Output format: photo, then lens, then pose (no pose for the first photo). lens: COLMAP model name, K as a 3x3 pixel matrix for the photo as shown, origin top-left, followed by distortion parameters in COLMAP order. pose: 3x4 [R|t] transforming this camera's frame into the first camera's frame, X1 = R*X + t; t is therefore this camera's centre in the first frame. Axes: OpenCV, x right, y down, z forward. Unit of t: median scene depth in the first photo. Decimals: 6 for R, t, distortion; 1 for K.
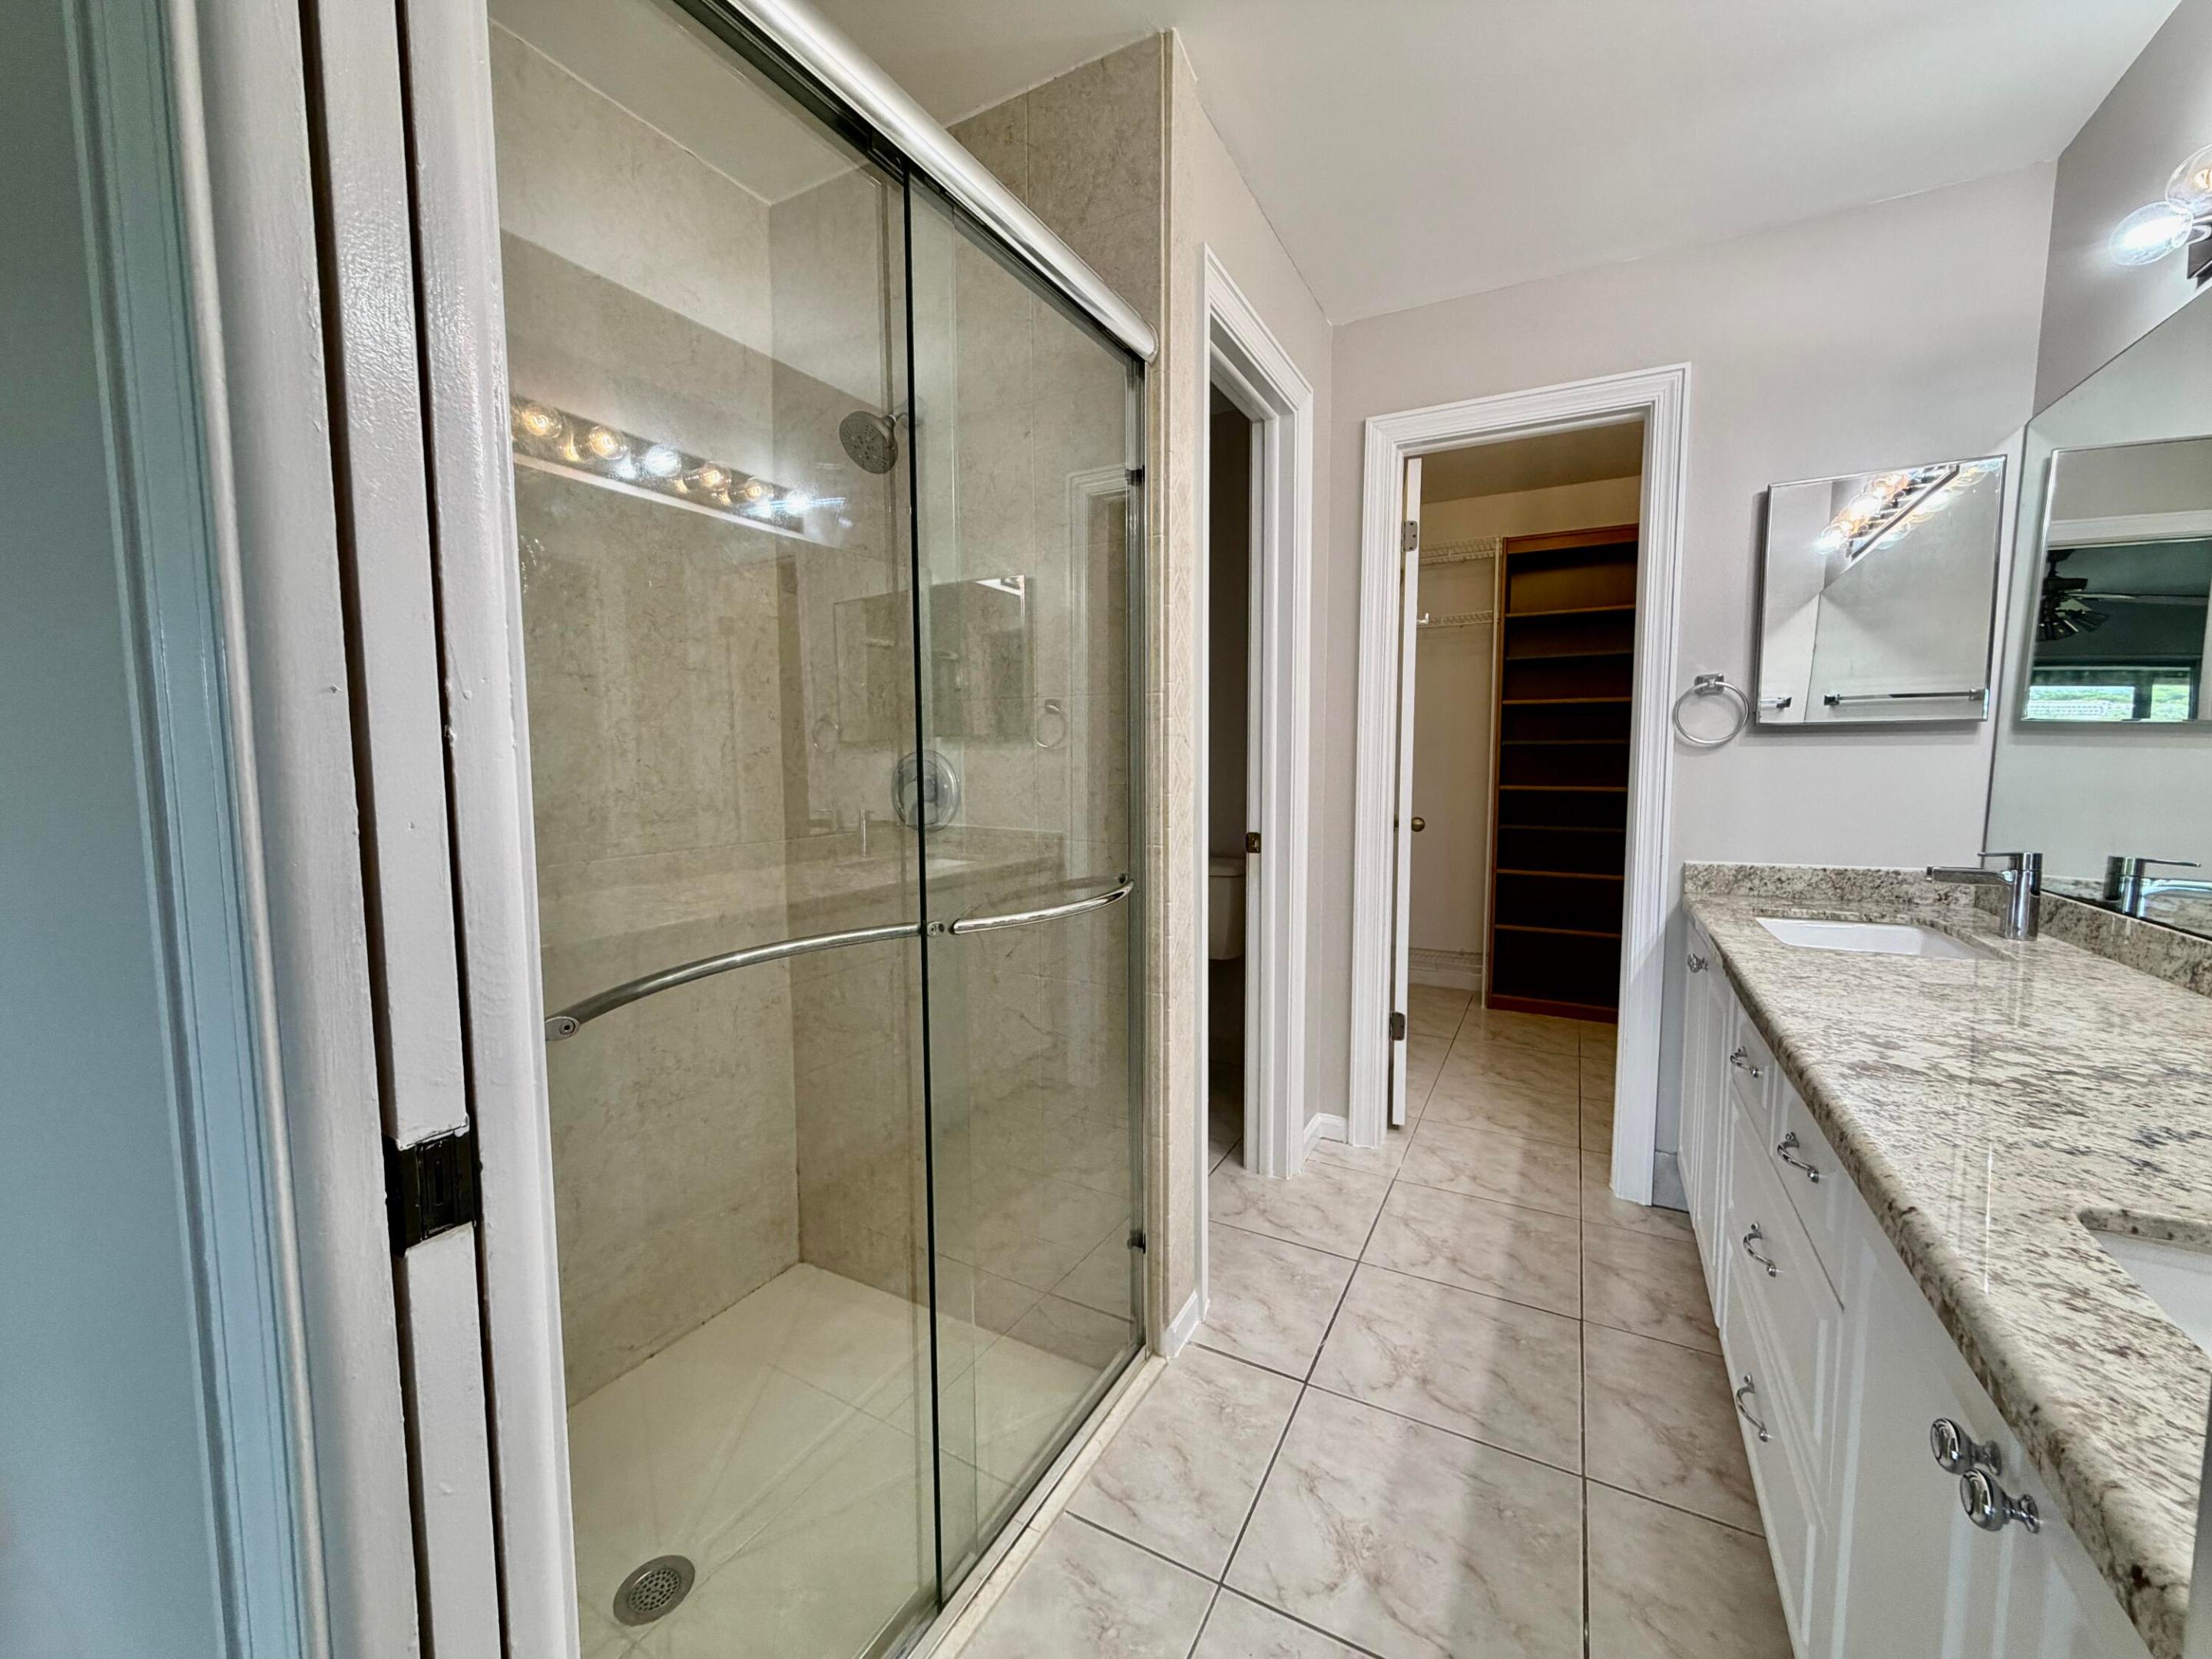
lens RADIAL K [[907.7, 0, 1095.9], [0, 907.7, 823.4], [0, 0, 1]] dist [0.005847, 0.000014]
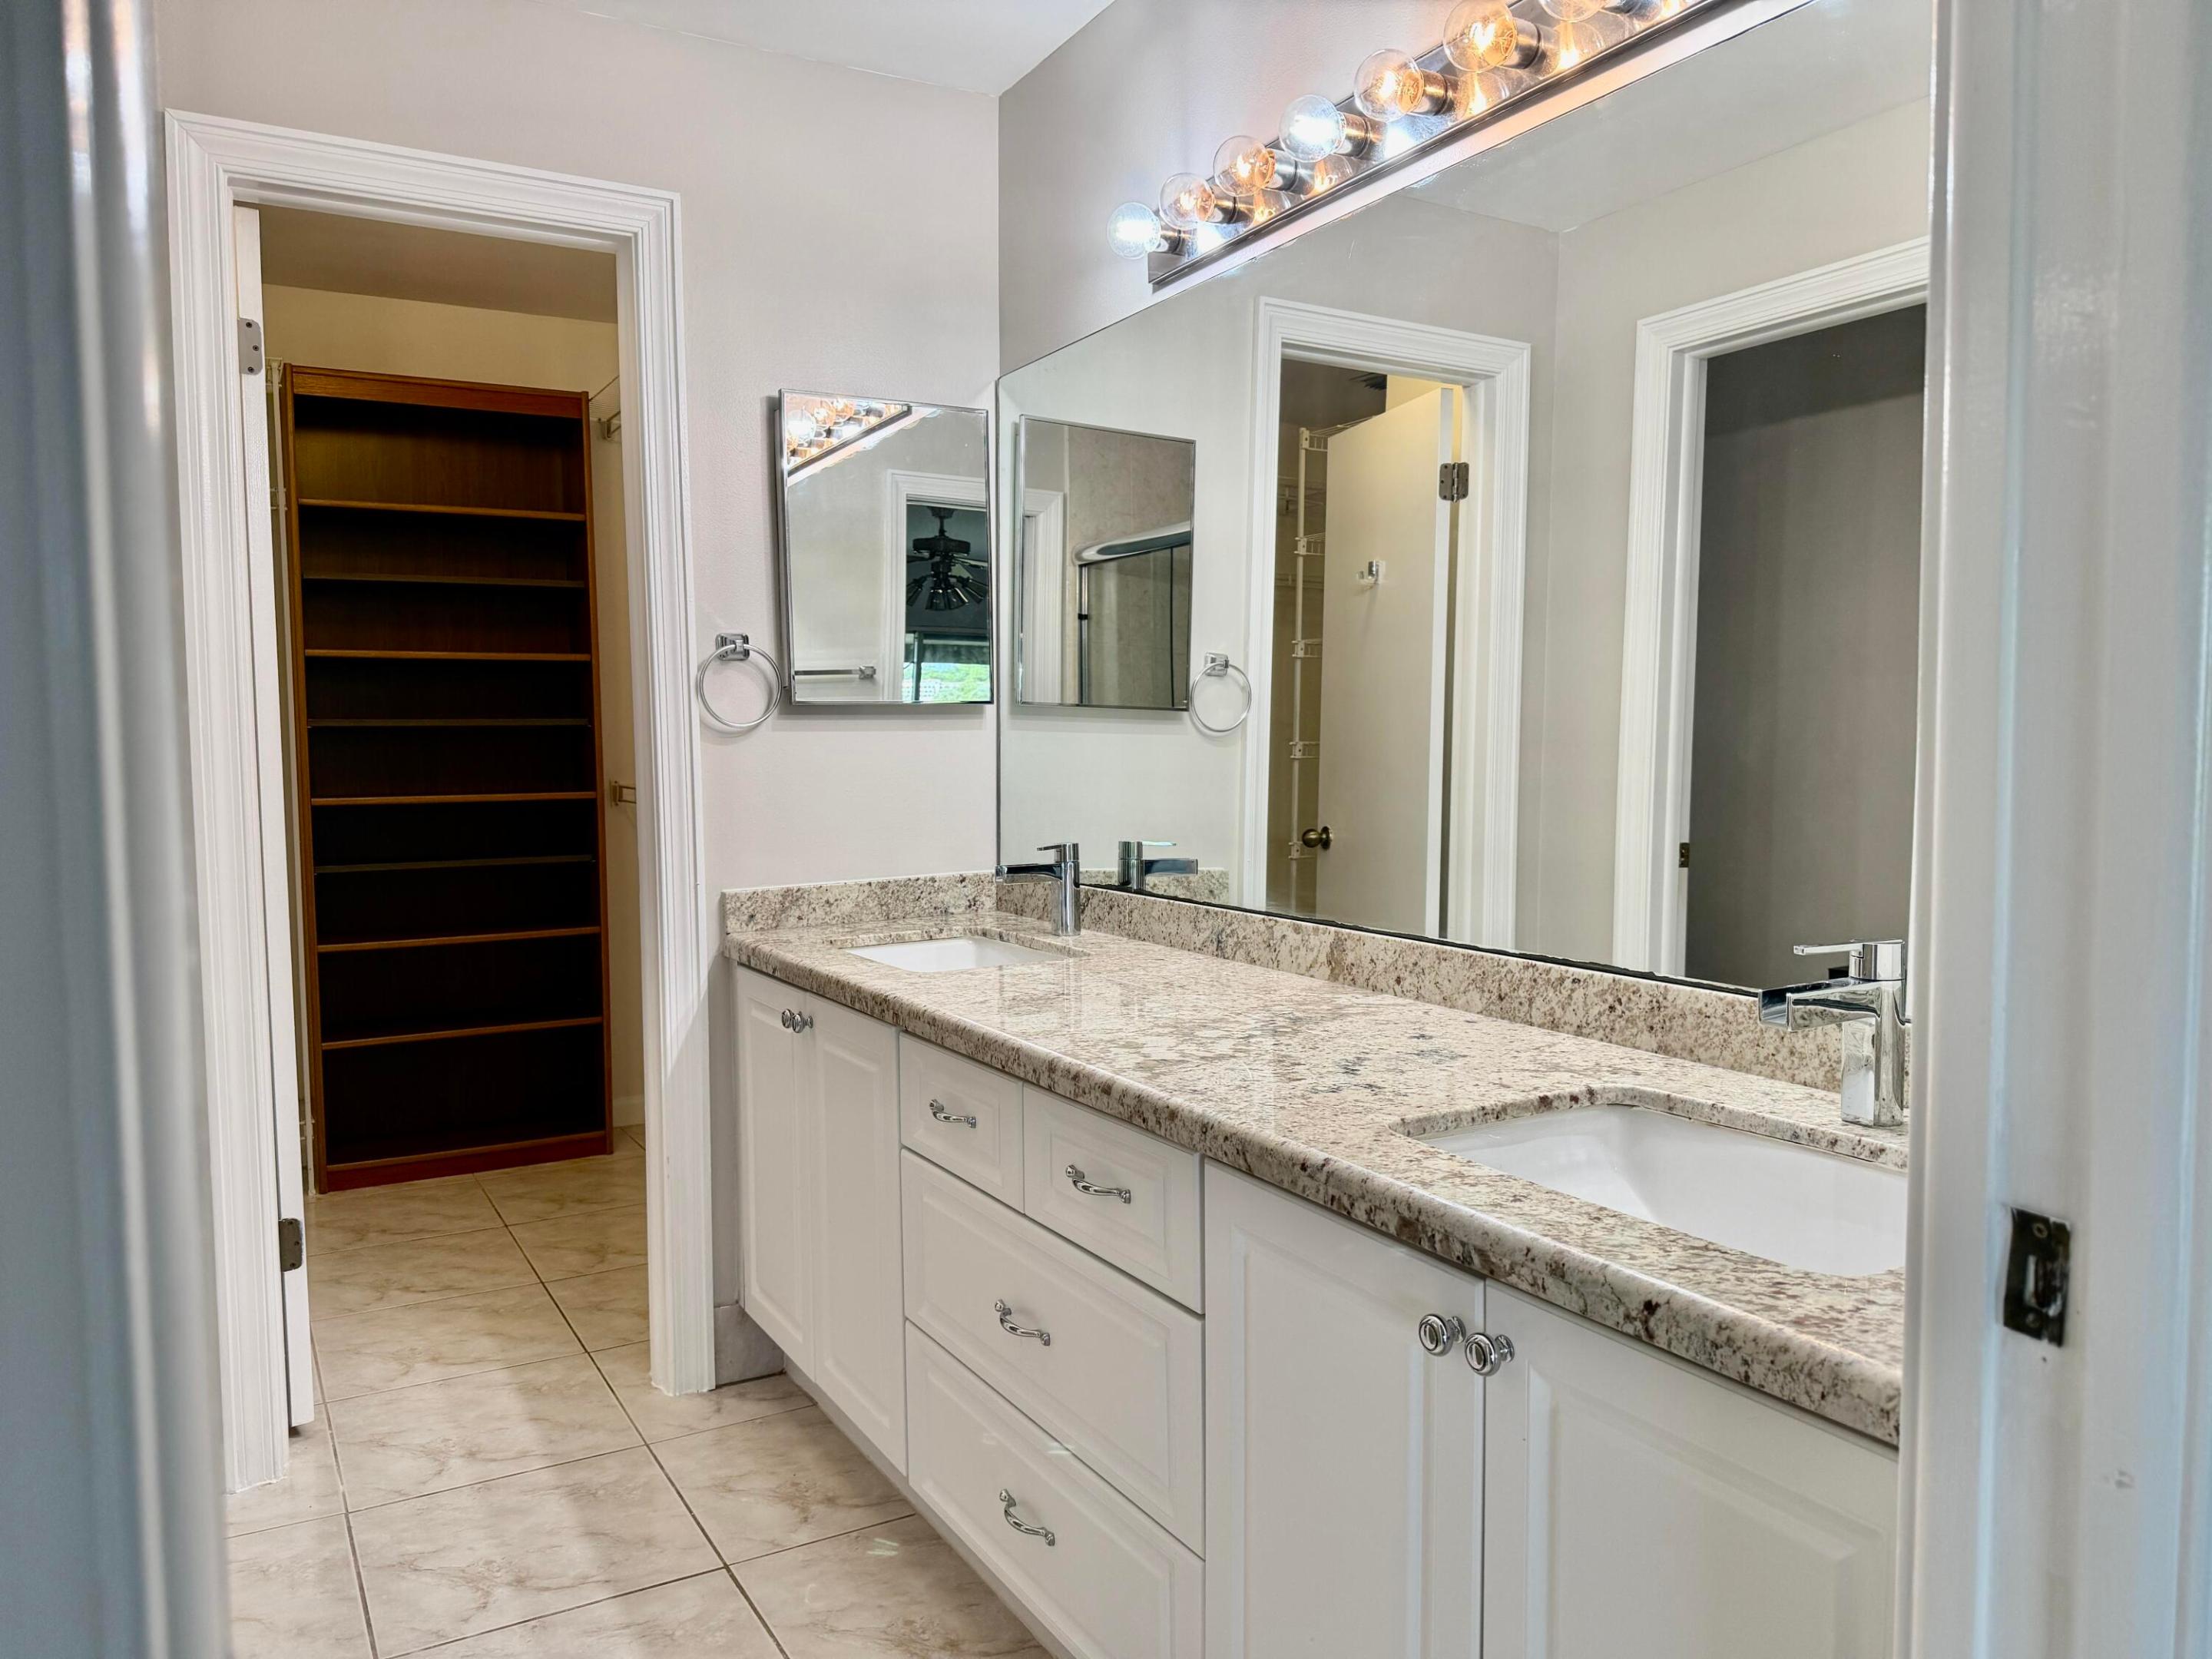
lens RADIAL K [[1602.8, 0, 1106.0], [0, 1602.8, 829.5], [0, 0, 1]] dist [0.052015, -0.003673]
pose [[0.523609, -0.052559, 0.850336, -0.279496], [0.074807, 0.997077, 0.015566, -0.003200], [-0.848668, 0.055460, 0.526010, 0.073526]]
